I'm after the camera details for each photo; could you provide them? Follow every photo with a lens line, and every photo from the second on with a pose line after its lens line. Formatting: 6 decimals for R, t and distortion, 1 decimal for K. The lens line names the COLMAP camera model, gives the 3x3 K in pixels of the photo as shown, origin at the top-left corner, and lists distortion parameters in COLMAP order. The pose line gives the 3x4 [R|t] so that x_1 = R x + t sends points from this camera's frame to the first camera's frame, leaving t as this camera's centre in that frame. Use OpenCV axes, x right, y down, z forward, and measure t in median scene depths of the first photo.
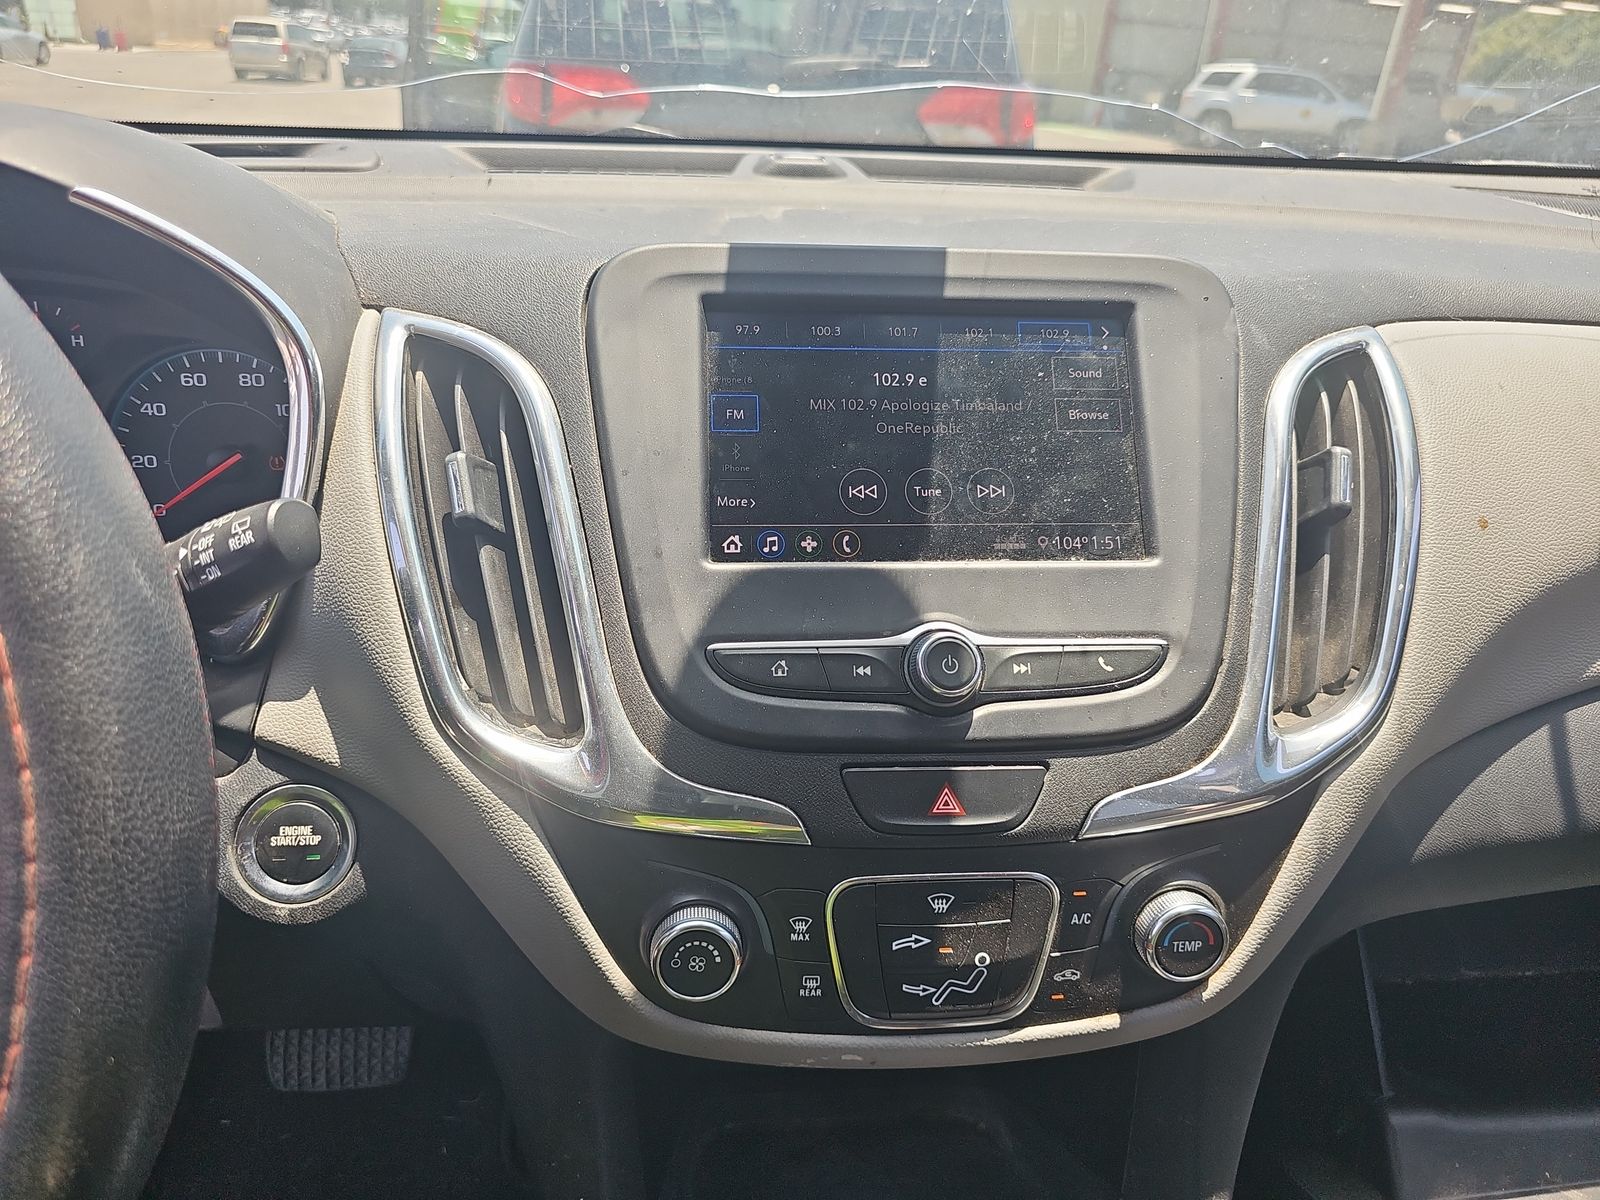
lens RADIAL K [[1108.4, 0, 800.0], [0, 1108.4, 600.0], [0, 0, 1]] dist [-0.031825, 0.003068]
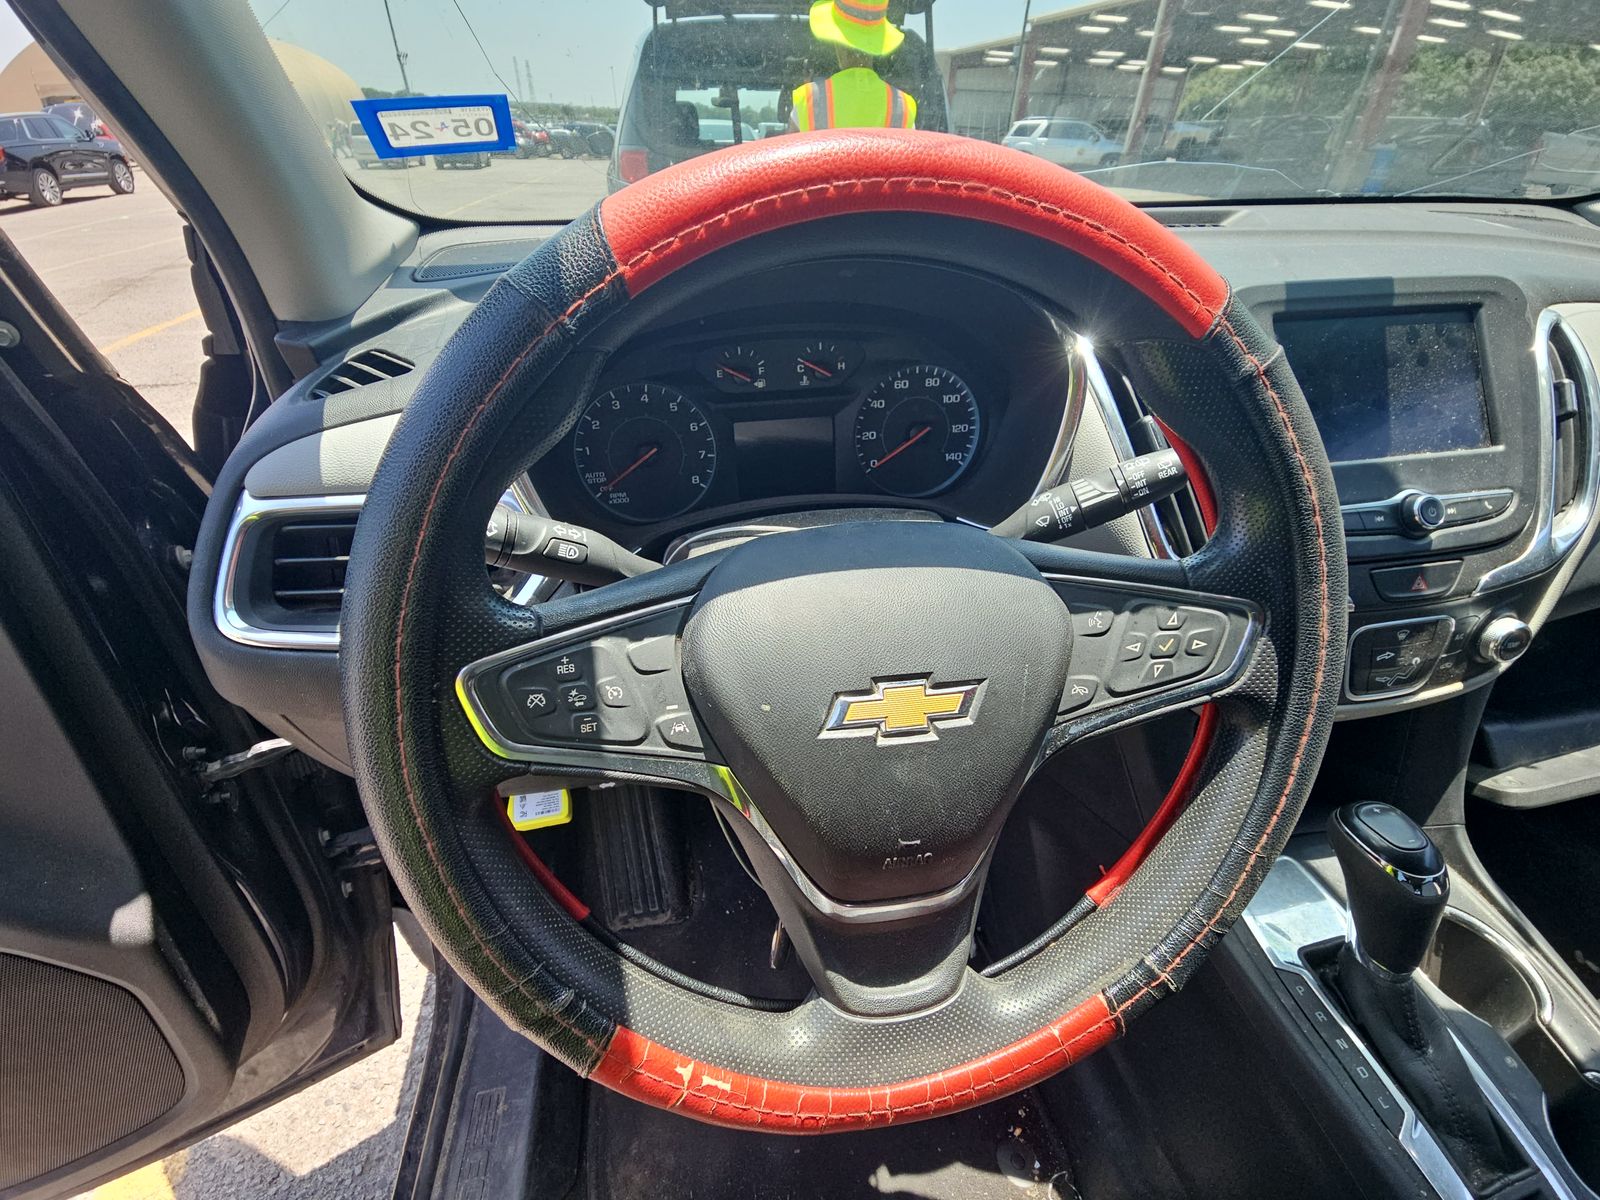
lens RADIAL K [[653.4, 0, 800.0], [0, 653.4, 600.0], [0, 0, 1]] dist [0.015718, -0.015960]
pose [[0.994981, -0.090340, 0.043018, -0.786058], [0.082078, 0.982789, 0.165494, -0.052278], [-0.057229, -0.161133, 0.985272, -0.054004]]
